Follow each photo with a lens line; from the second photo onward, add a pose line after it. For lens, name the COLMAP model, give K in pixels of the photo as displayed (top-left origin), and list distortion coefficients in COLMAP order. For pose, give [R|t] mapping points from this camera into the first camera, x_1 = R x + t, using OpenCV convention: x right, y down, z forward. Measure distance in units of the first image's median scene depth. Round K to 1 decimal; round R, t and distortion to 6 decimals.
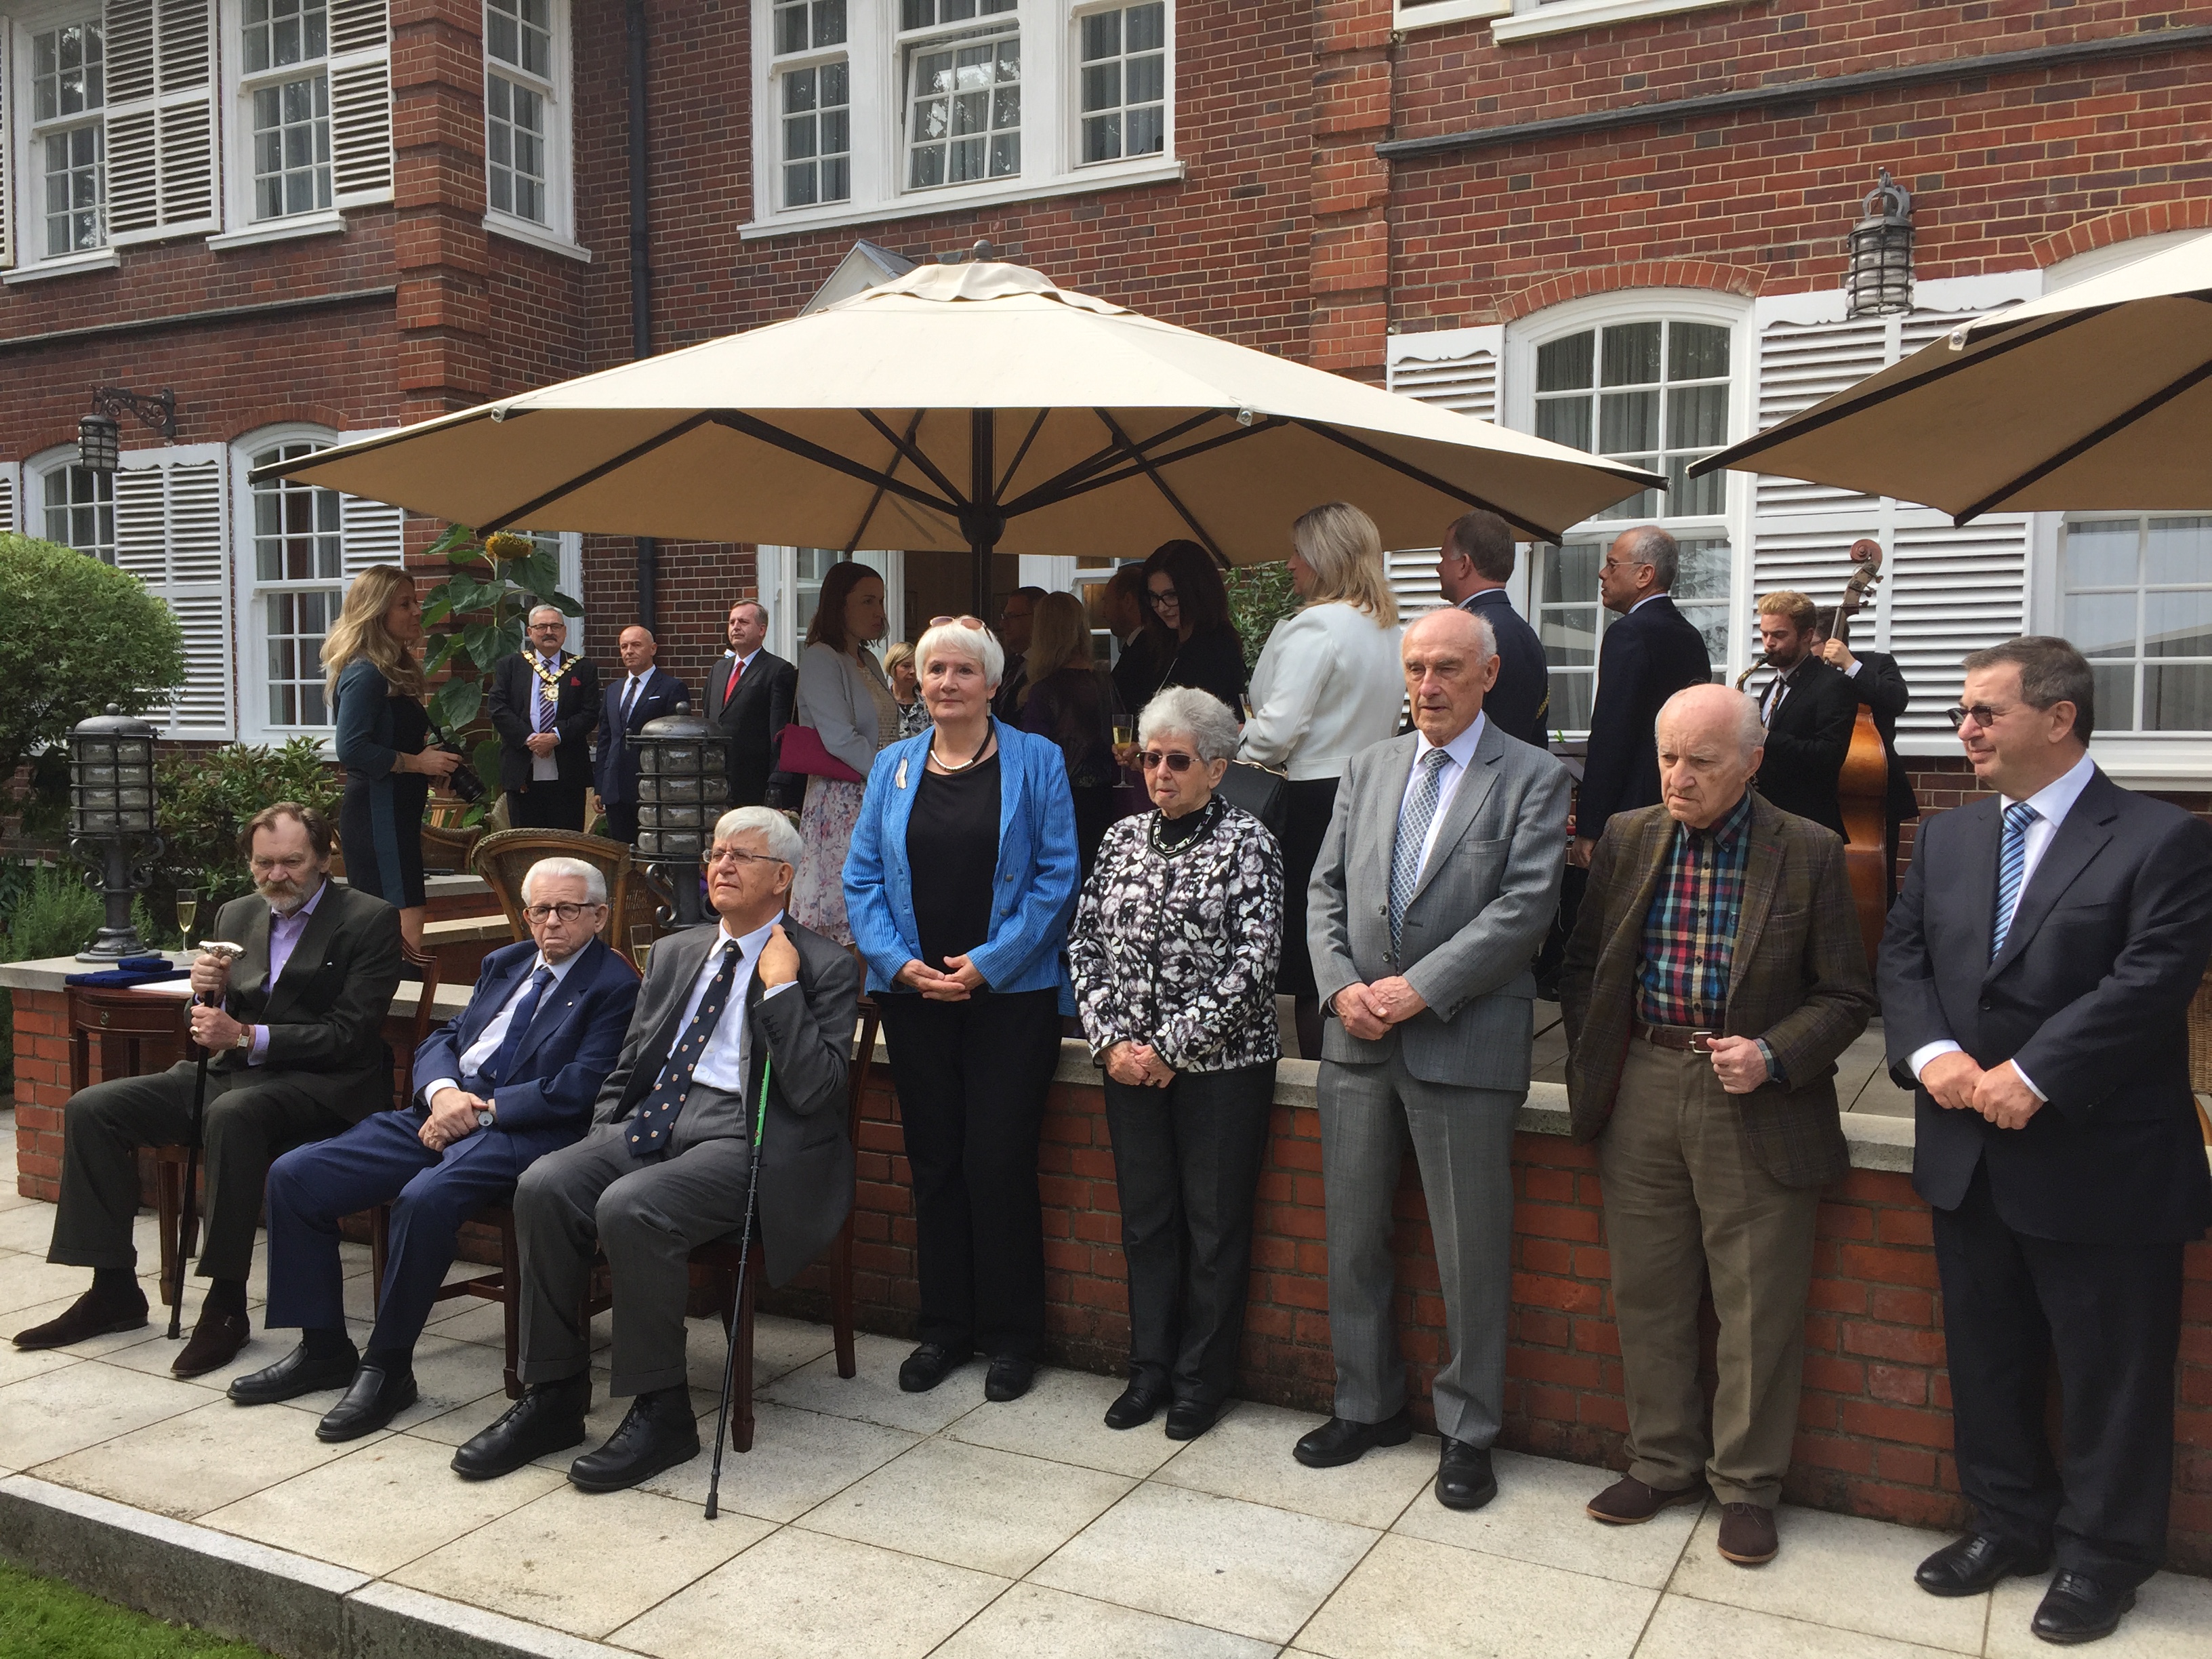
lens RADIAL K [[1911.4, 0, 1094.7], [0, 1911.4, 824.7], [0, 0, 1]] dist [0.102289, -0.151240]
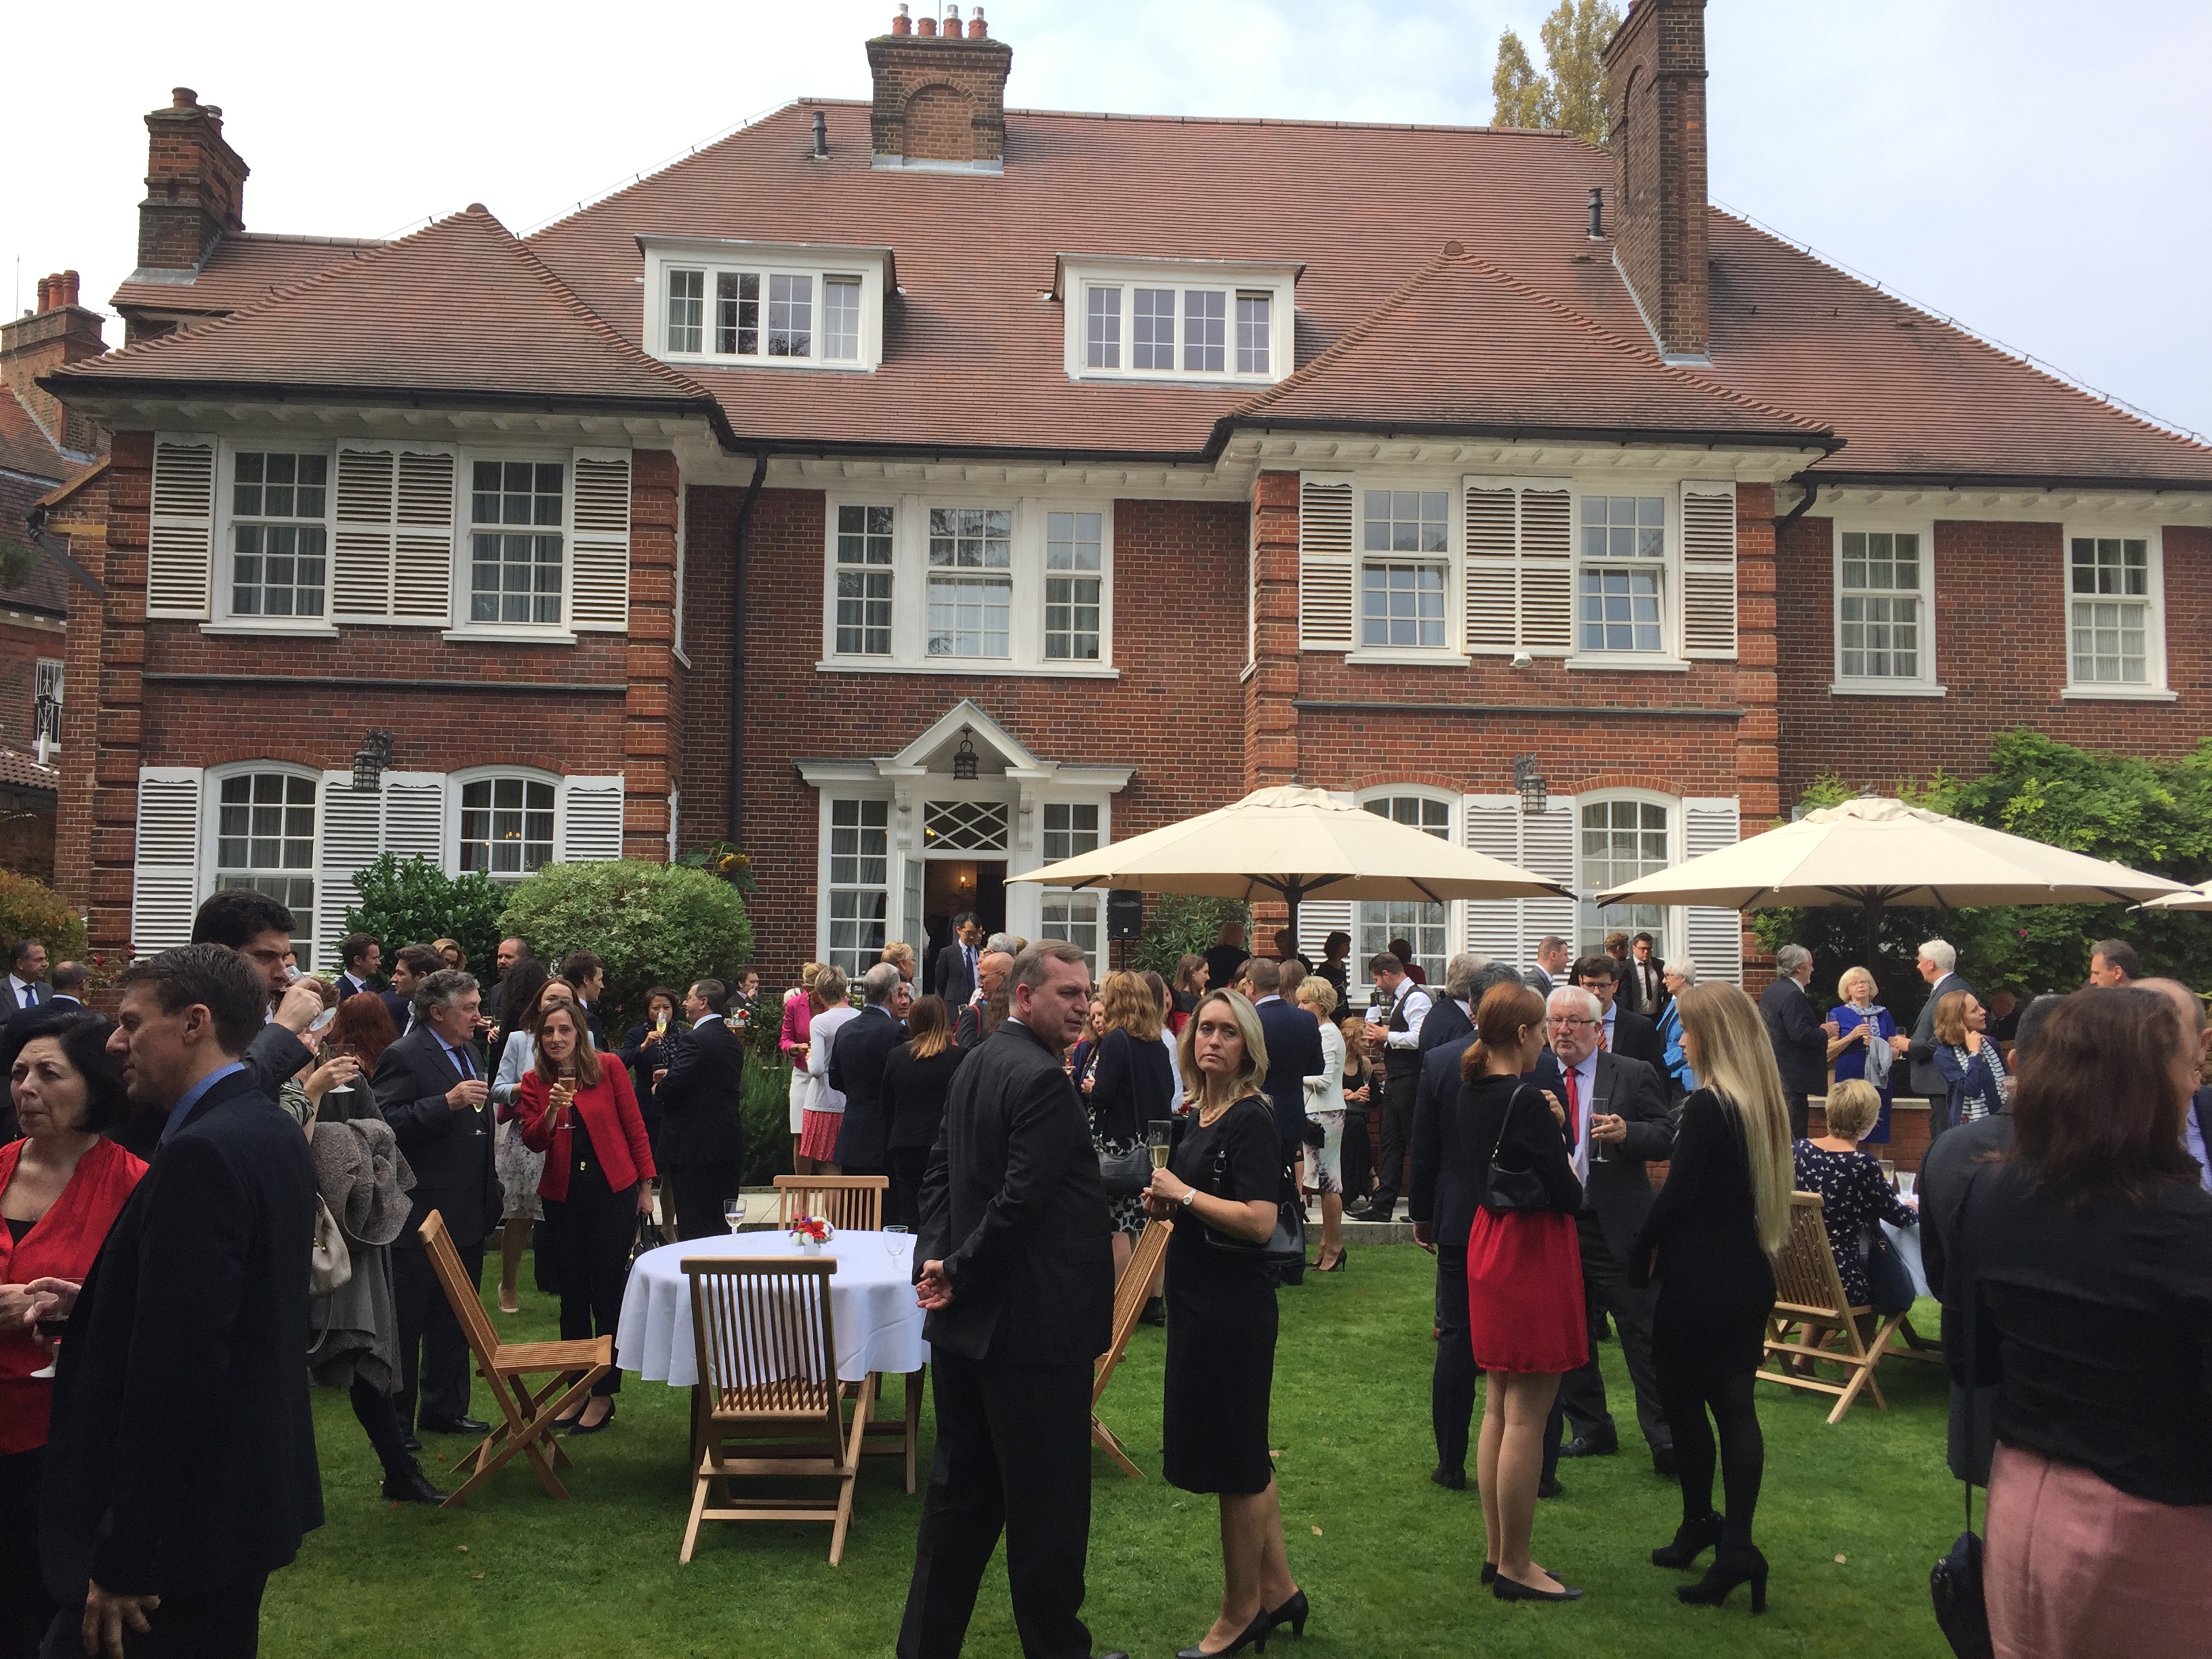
lens RADIAL K [[1911.4, 0, 1094.7], [0, 1911.4, 824.7], [0, 0, 1]] dist [0.102289, -0.151240]
pose [[0.844068, 0.044866, 0.534356, -1.119966], [0.016863, 0.993780, -0.110077, 0.002954], [-0.535971, 0.101924, 0.838061, -0.591697]]
